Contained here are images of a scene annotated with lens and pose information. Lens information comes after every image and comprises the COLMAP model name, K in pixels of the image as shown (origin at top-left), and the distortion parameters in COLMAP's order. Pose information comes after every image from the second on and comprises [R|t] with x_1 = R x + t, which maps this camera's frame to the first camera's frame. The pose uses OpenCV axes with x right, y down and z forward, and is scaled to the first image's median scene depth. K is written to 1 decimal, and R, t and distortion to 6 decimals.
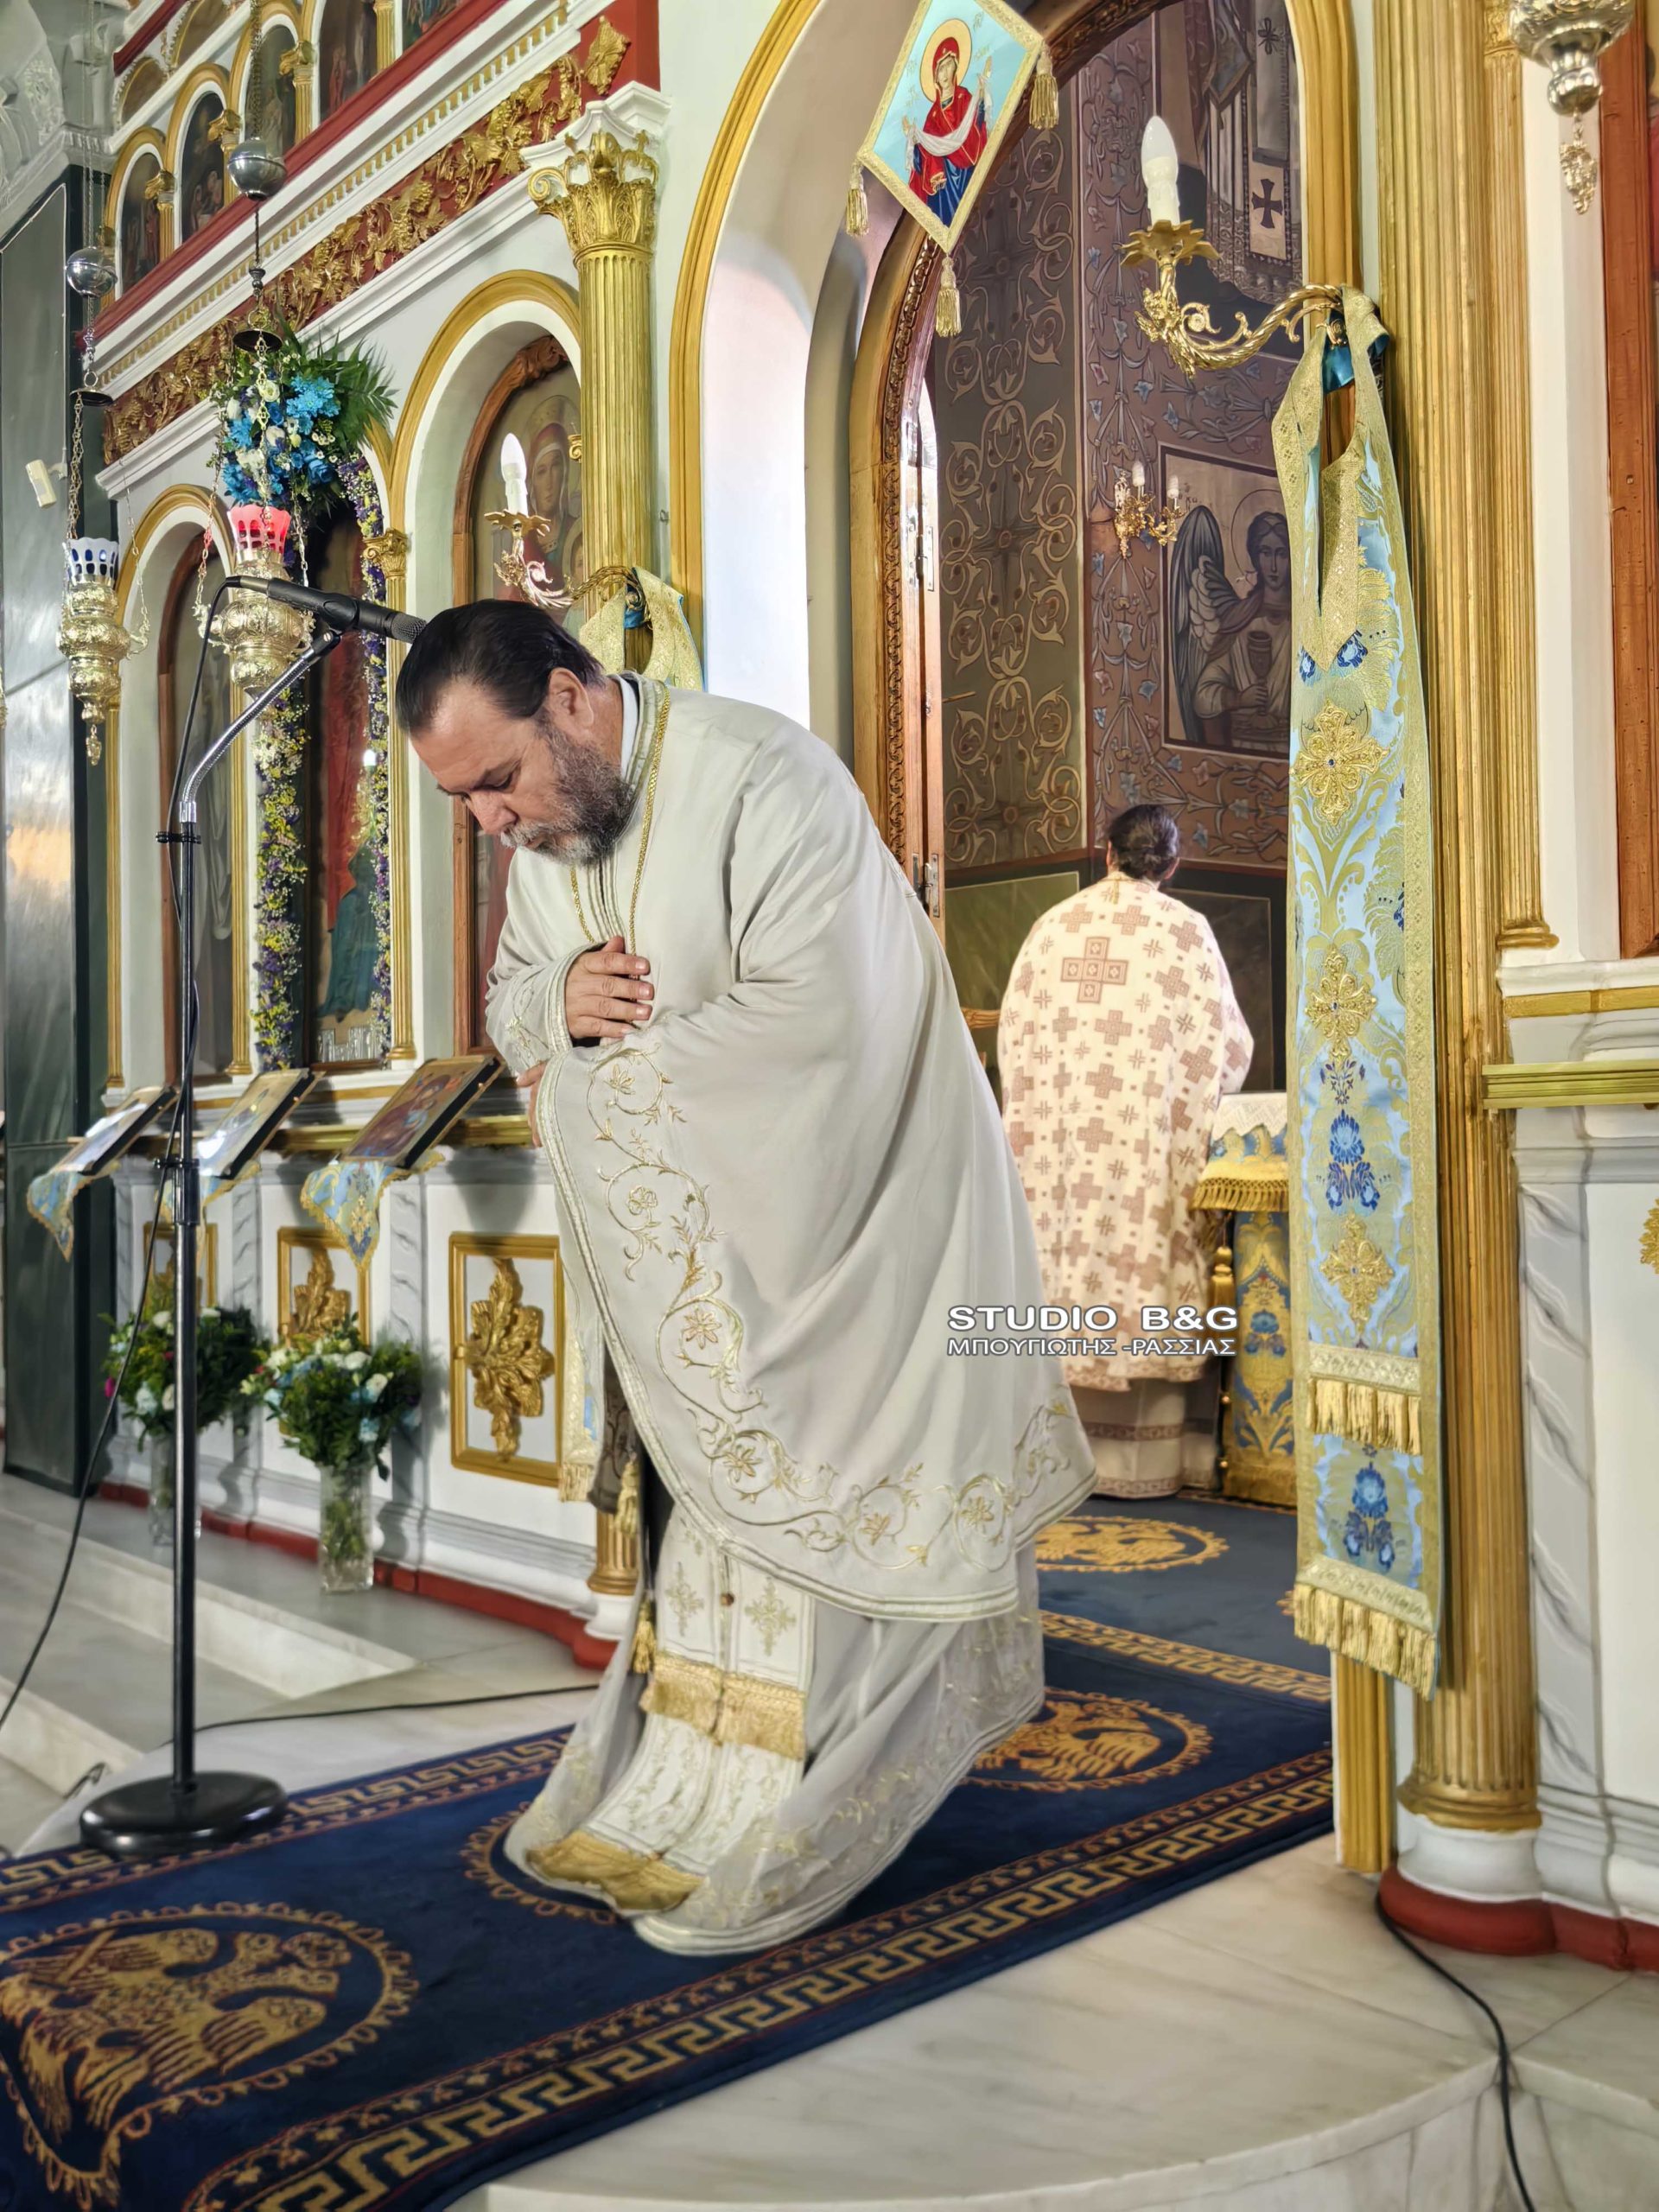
lens RADIAL K [[2004.8, 0, 847.5], [0, 2004.8, 1088.9], [0, 0, 1]] dist [0.039893, -0.080946]
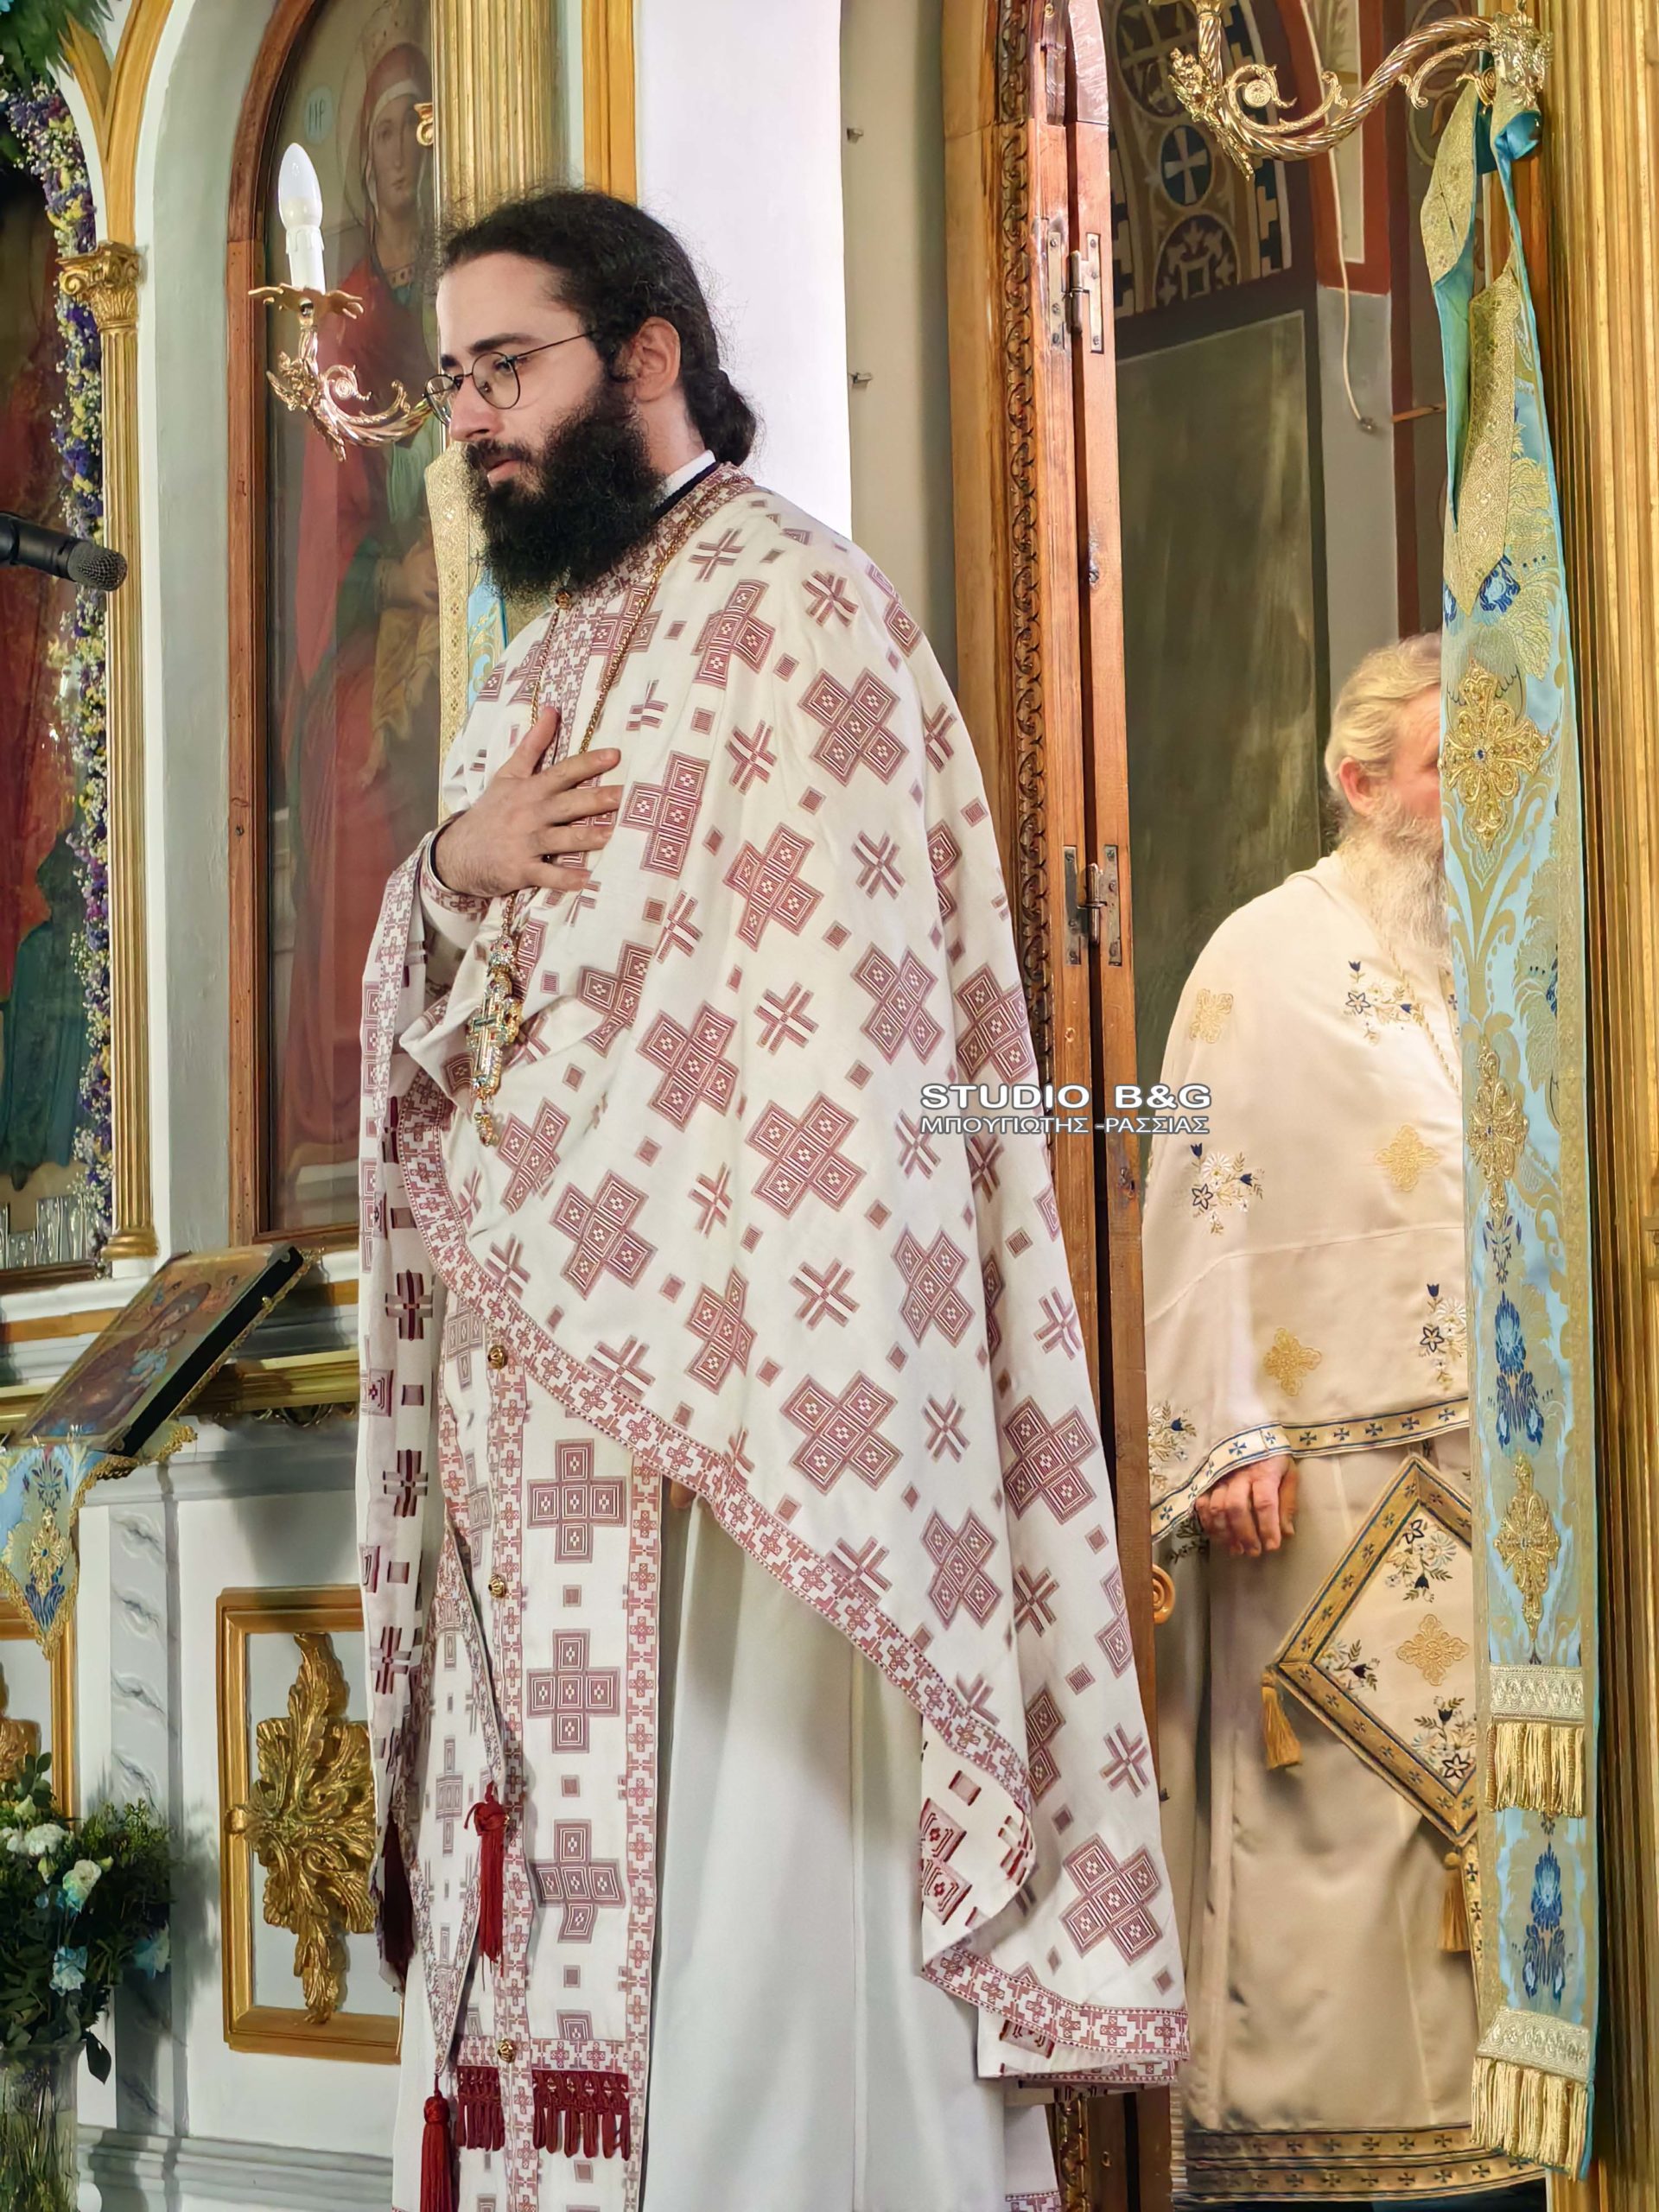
lens RADIAL K [[6135.6, 0, 834.5], [0, 6135.6, 938.5], [0, 0, 1]] dist [0.032559, 0.000000]
pose [[0.991895, -0.021789, -0.125177, 0.175099], [0.012610, 0.997204, -0.073660, 0.024466], [0.126432, 0.071484, 0.989396, -0.607475]]
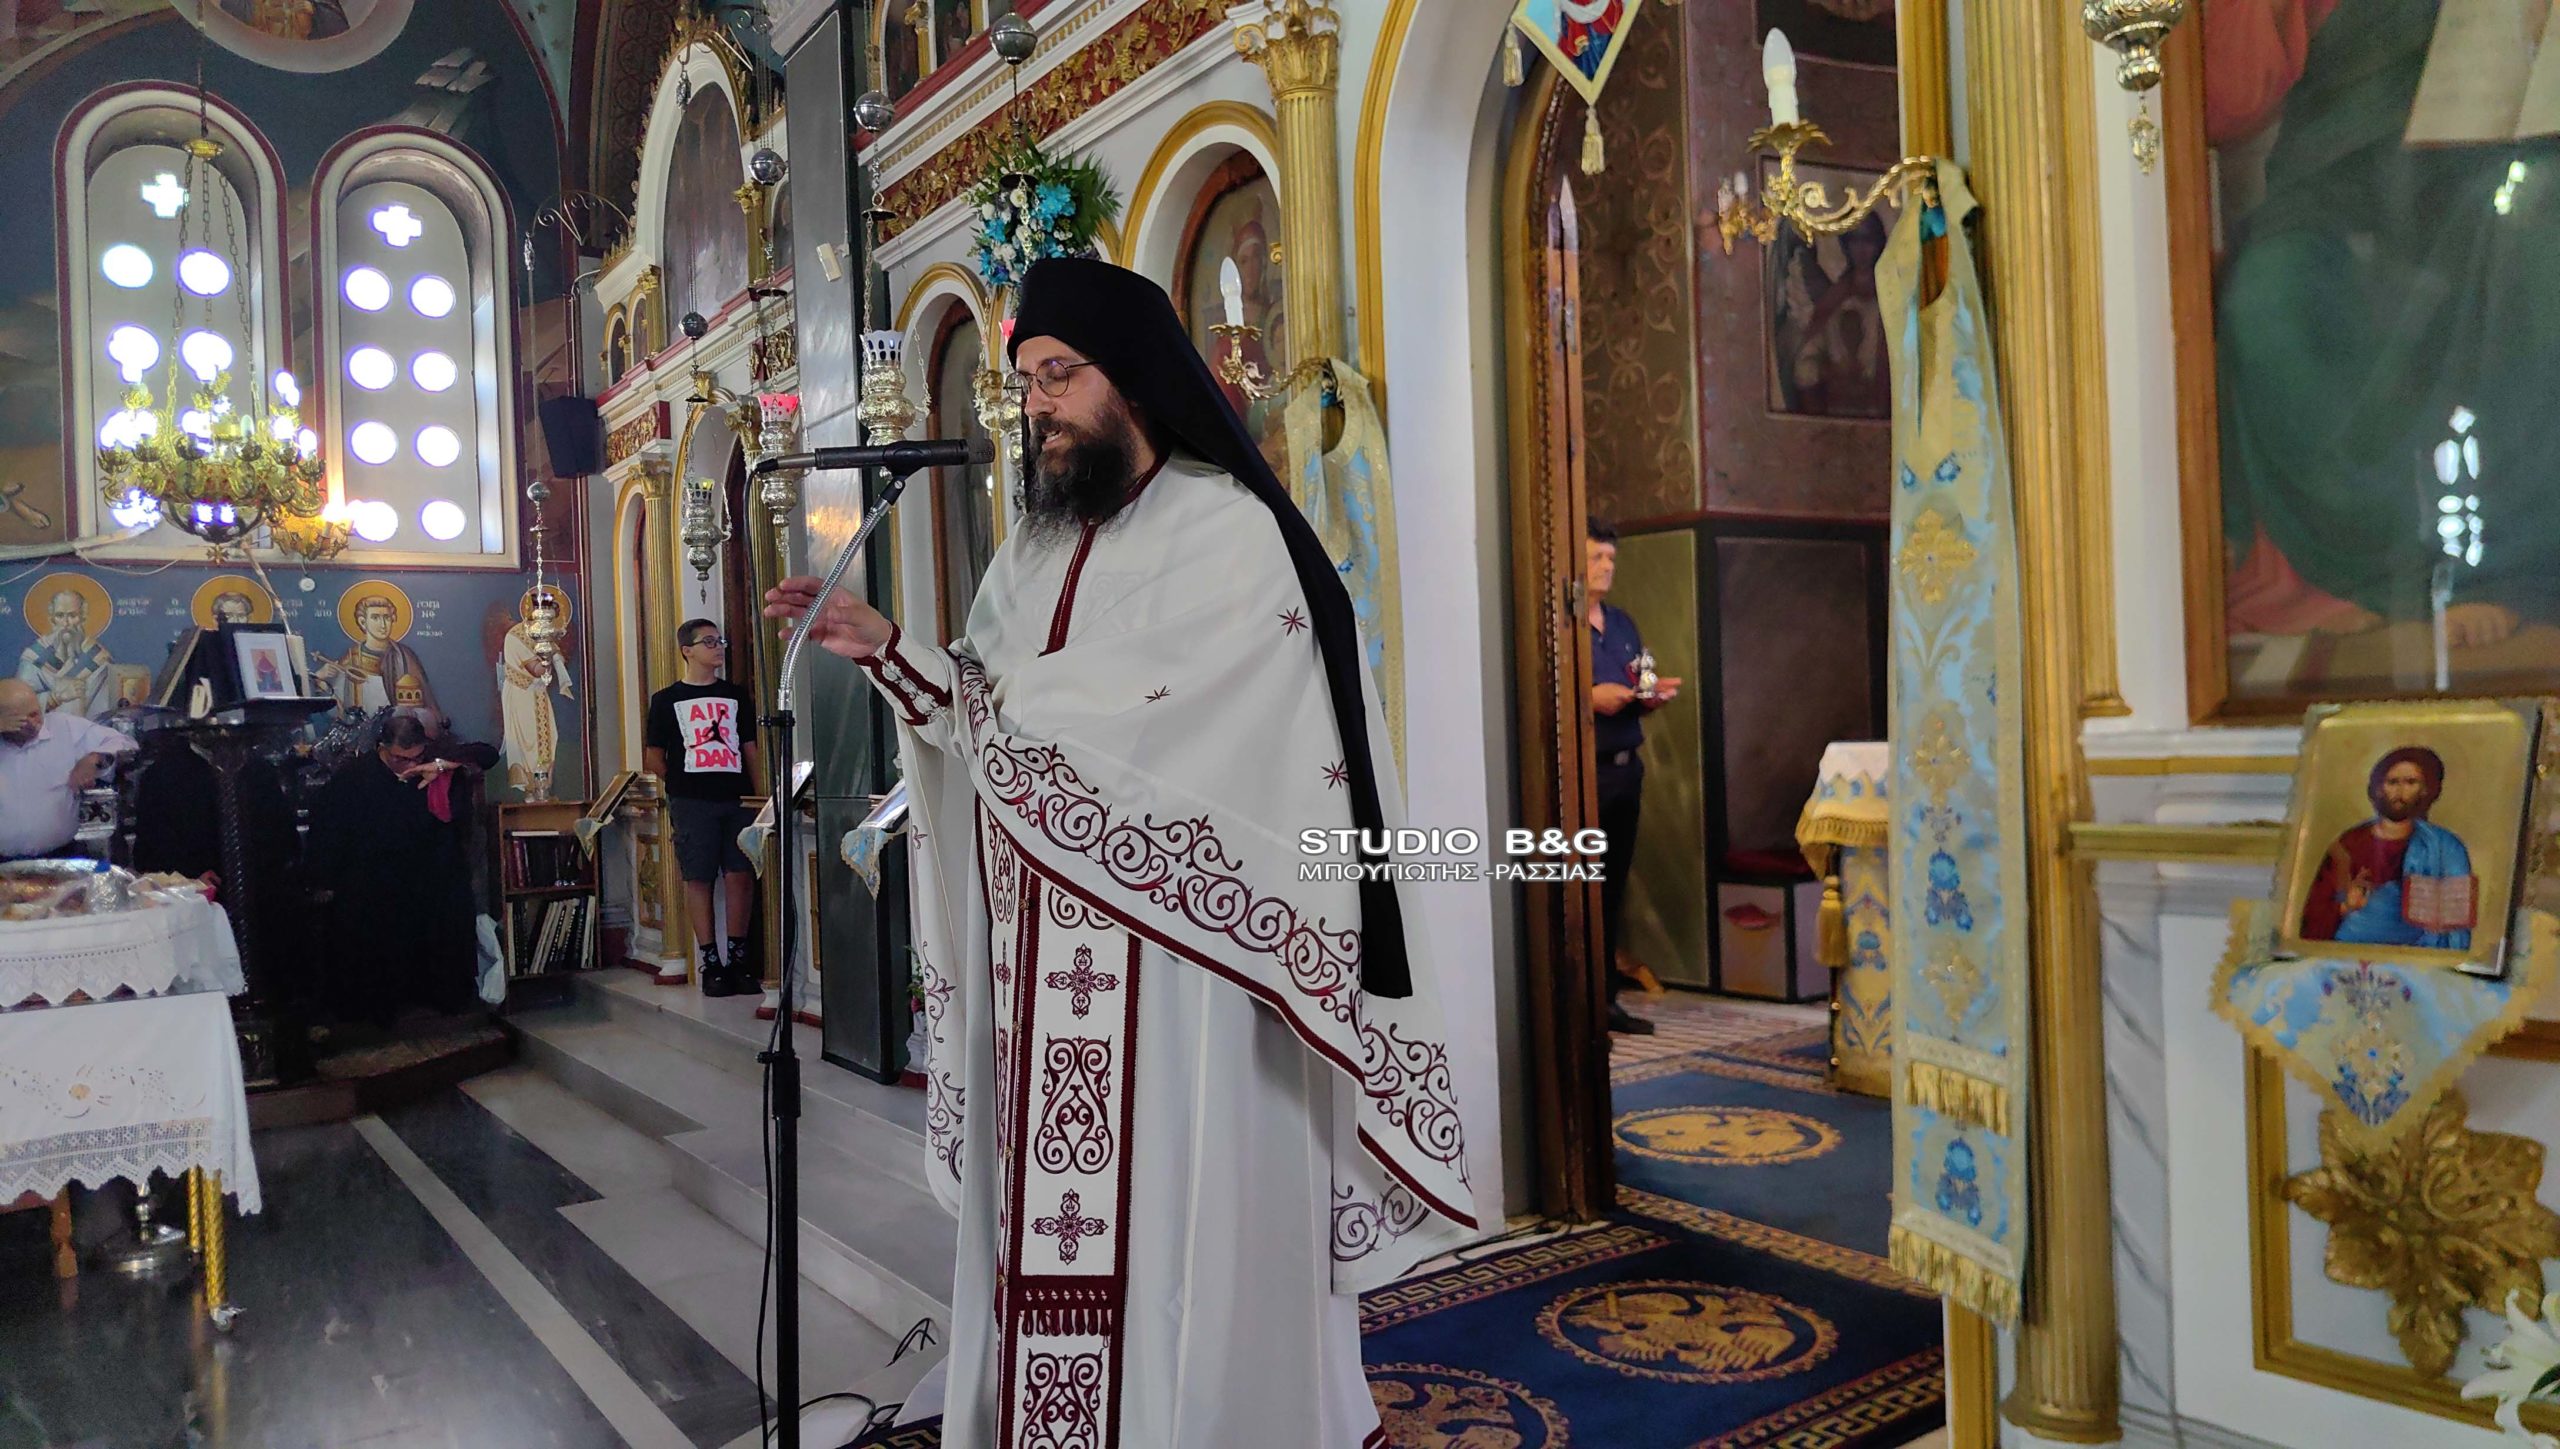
lens RADIAL K [[1745.8, 0, 1283.8], [0, 1745.8, 723.1], [0, 0, 1]] dist [0.034227, -0.039337]
pose [[0.993687, -0.021697, -0.110072, -0.020088], [0.025163, 0.999227, 0.030197, -0.065990], [0.109332, -0.032776, 0.993465, -0.056621]]
